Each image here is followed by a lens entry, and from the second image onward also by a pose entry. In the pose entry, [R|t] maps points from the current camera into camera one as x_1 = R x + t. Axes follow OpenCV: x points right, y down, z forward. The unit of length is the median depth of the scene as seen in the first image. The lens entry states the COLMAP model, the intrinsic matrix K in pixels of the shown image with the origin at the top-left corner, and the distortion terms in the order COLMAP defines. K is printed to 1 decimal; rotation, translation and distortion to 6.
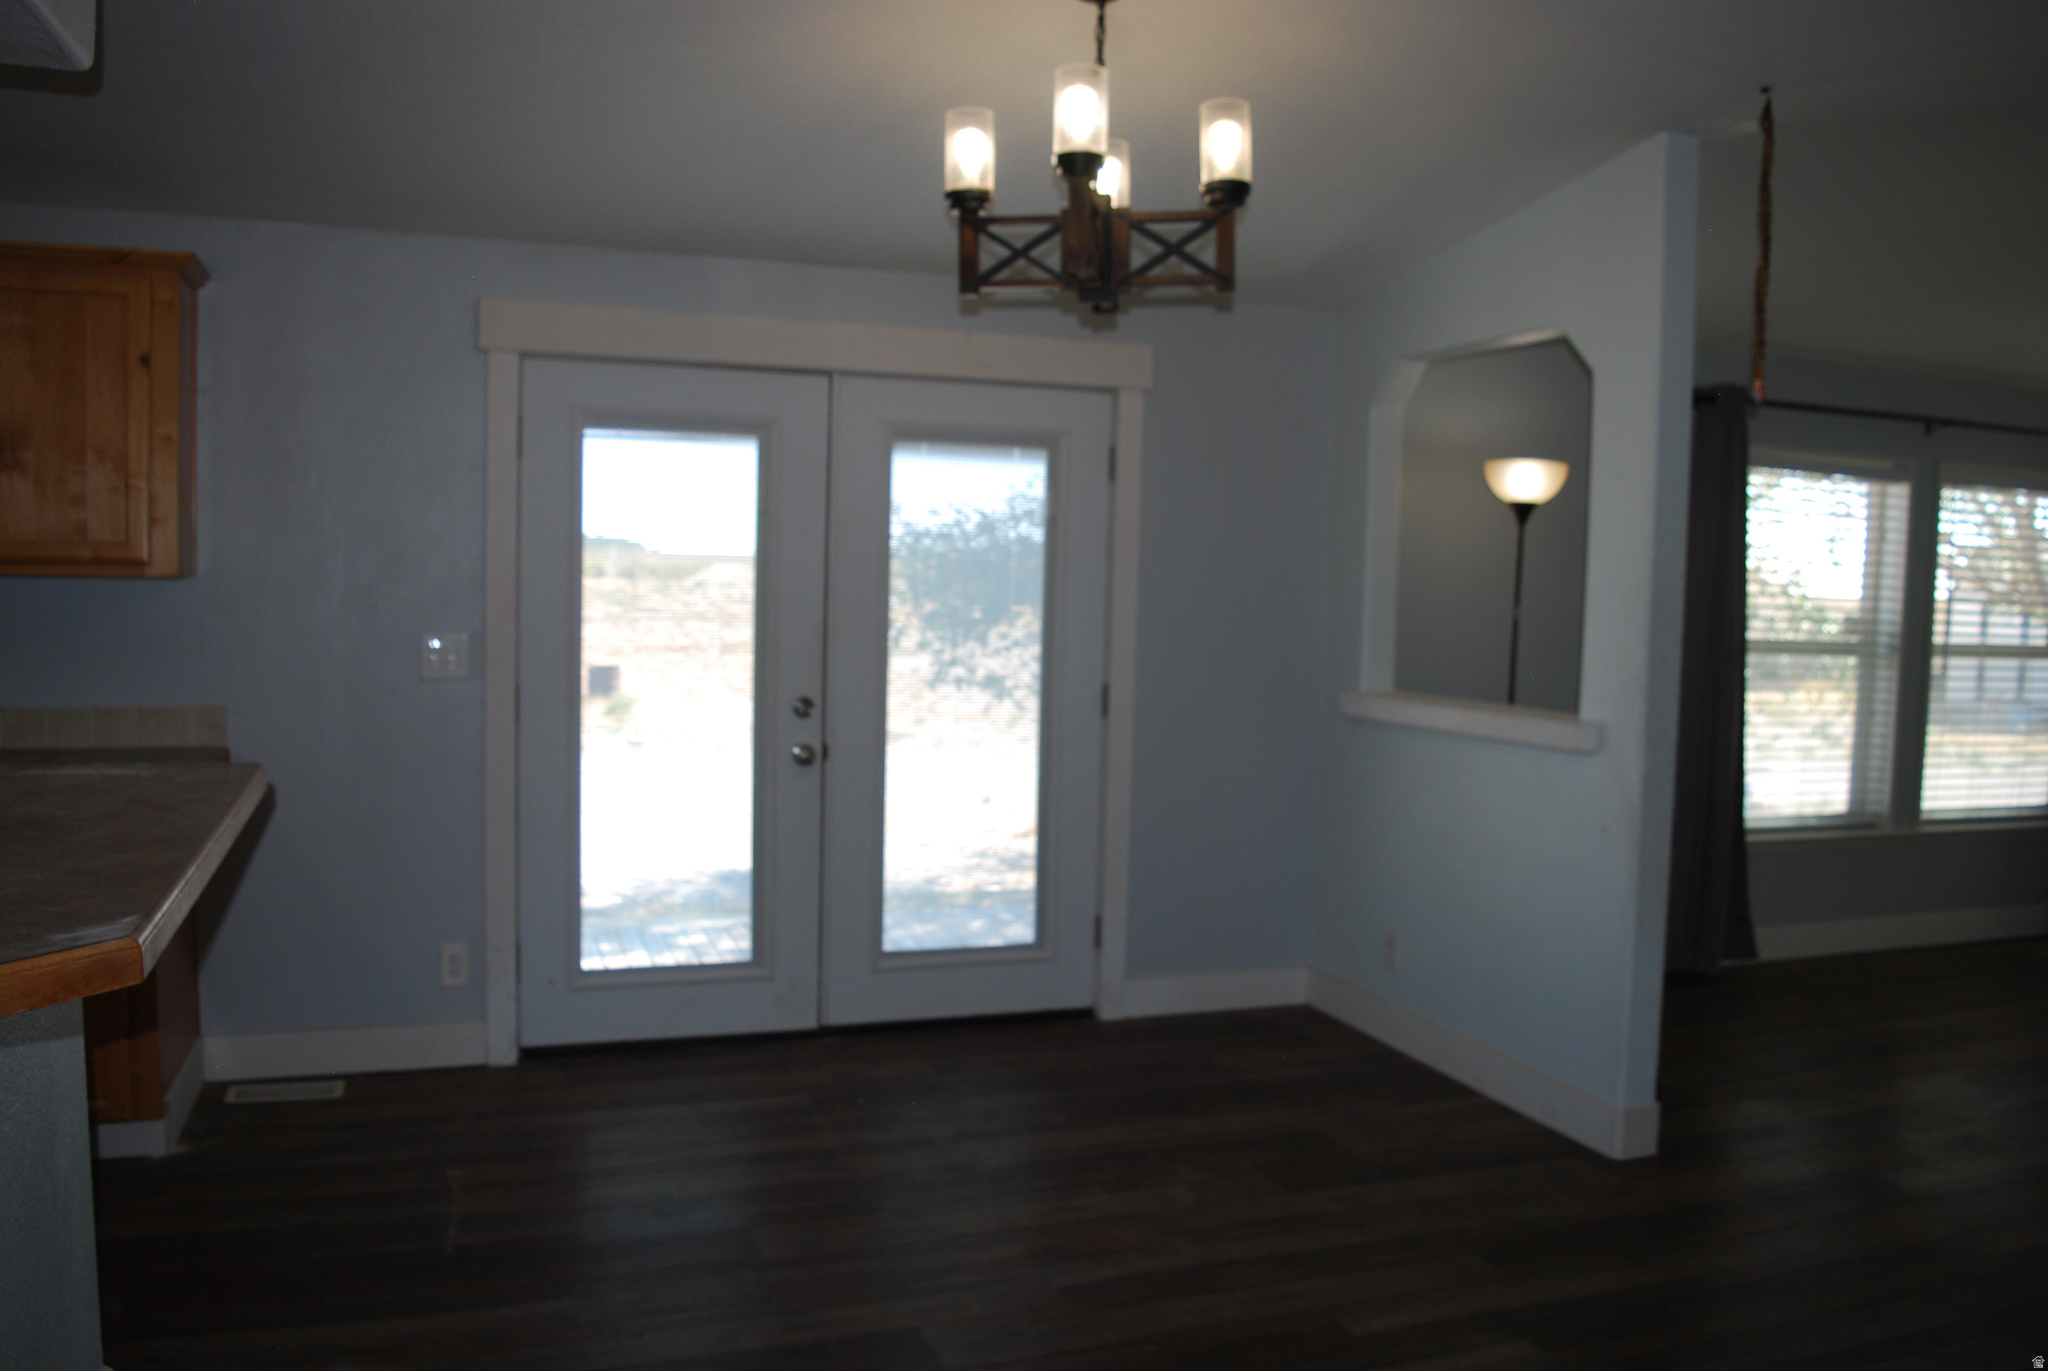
lens RADIAL K [[1604.1, 0, 1025.3], [0, 1604.1, 686.5], [0, 0, 1]] dist [-0.096432, 0.023461]
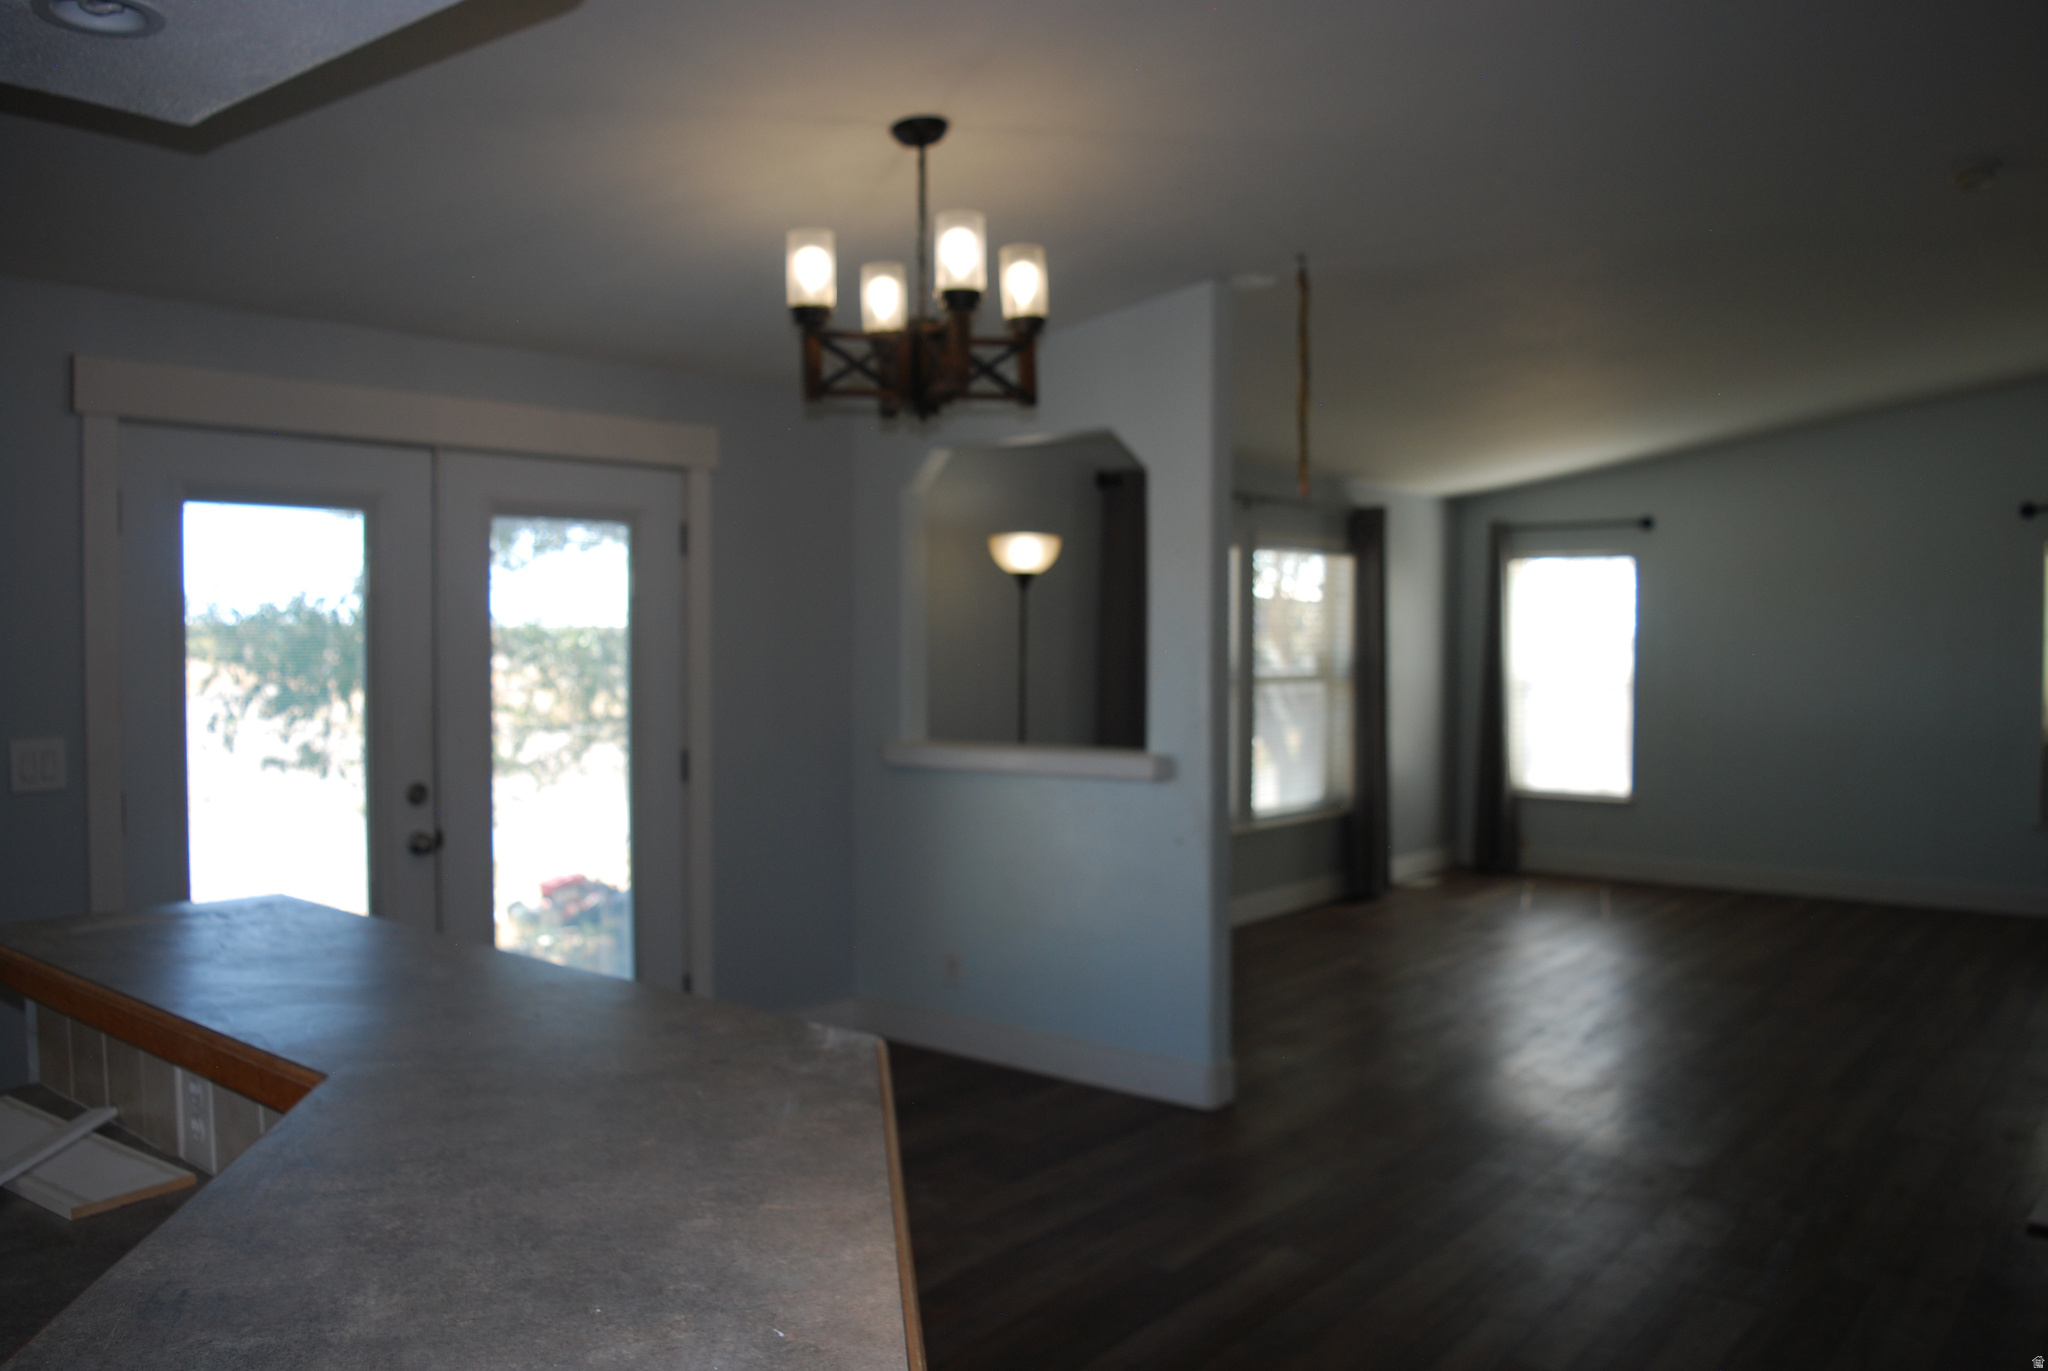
lens RADIAL K [[1604.1, 0, 1028.0], [0, 1604.1, 673.3], [0, 0, 1]] dist [-0.096432, 0.023461]
pose [[0.856863, -0.039306, 0.514043, -0.294426], [0.059812, 0.997935, -0.023394, -0.013924], [-0.512063, 0.050792, 0.857445, -0.005928]]
